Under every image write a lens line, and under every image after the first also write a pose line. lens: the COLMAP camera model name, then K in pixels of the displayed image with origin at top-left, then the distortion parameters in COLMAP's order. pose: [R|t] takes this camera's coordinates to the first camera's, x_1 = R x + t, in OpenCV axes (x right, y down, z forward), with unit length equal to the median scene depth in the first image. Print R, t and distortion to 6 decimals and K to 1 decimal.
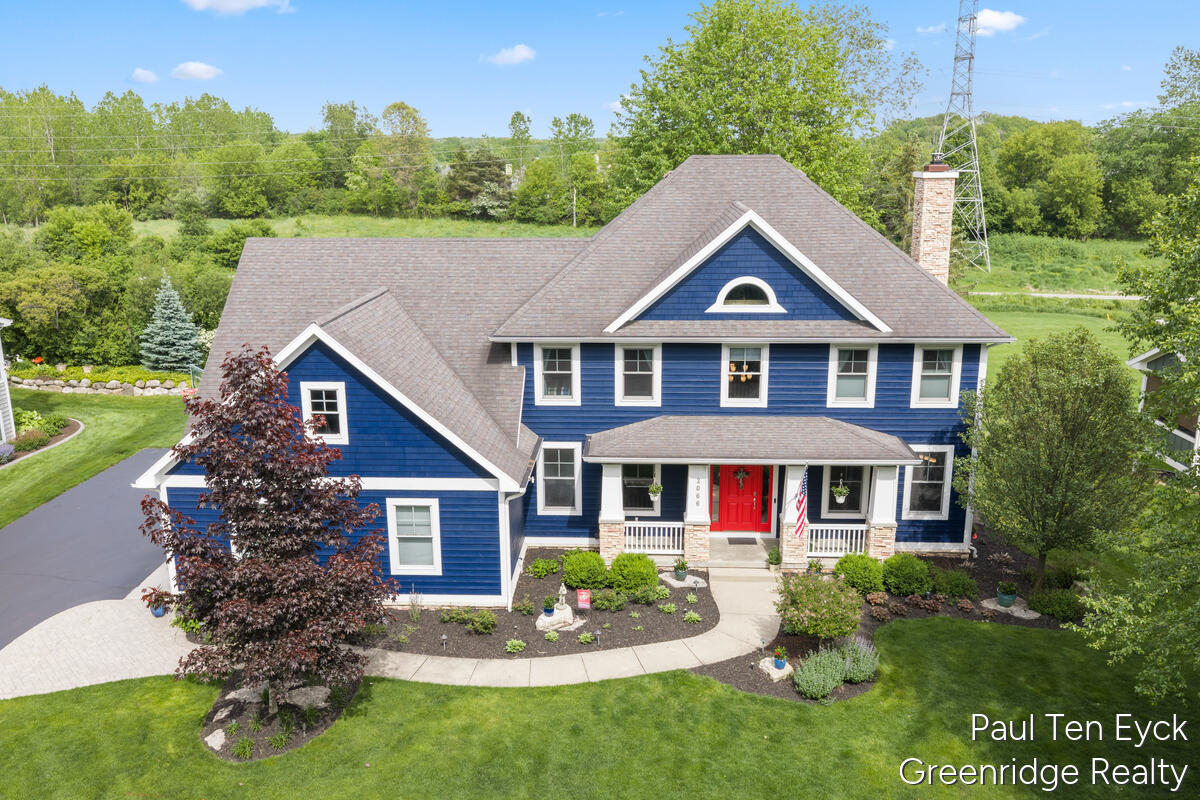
lens RADIAL K [[988.7, 0, 600.0], [0, 988.7, 400.0], [0, 0, 1]] dist [0.033005, -0.041610]
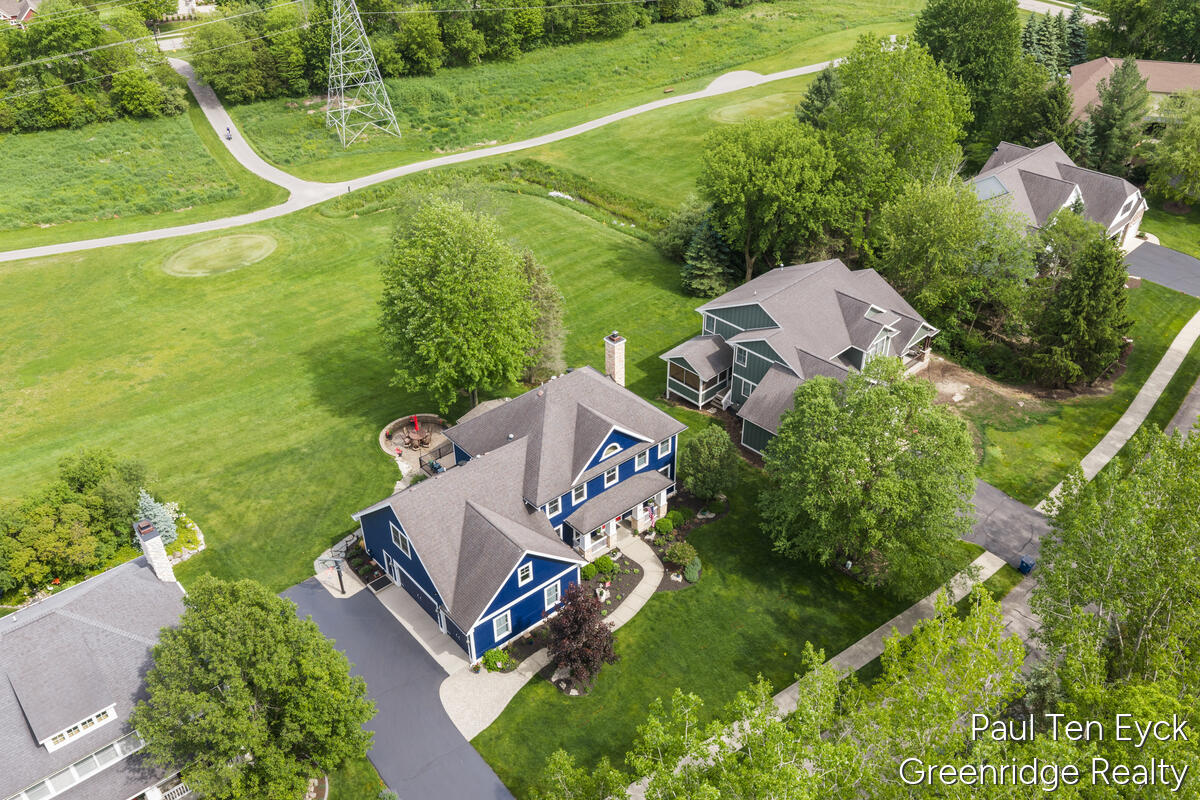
lens RADIAL K [[988.7, 0, 600.0], [0, 988.7, 400.0], [0, 0, 1]] dist [0.033005, -0.041610]
pose [[0.729392, -0.384326, 0.565934, -1.242912], [0.172872, 0.903973, 0.391086, -1.199718], [-0.661894, -0.187421, 0.725789, -0.797564]]
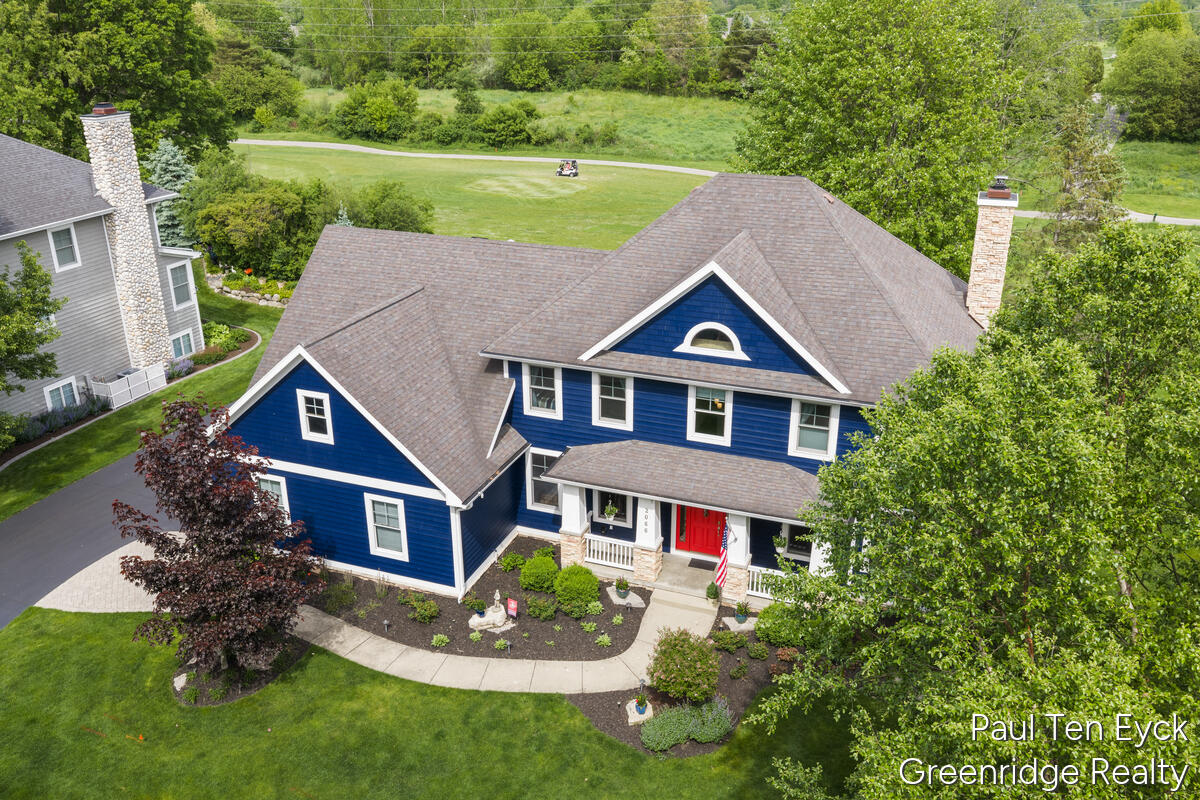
lens RADIAL K [[988.7, 0, 600.0], [0, 988.7, 400.0], [0, 0, 1]] dist [0.033005, -0.041610]
pose [[0.951152, 0.121754, -0.283700, 0.325366], [-0.080563, 0.984995, 0.152622, -0.185498], [0.298026, -0.122311, 0.946689, -0.004206]]
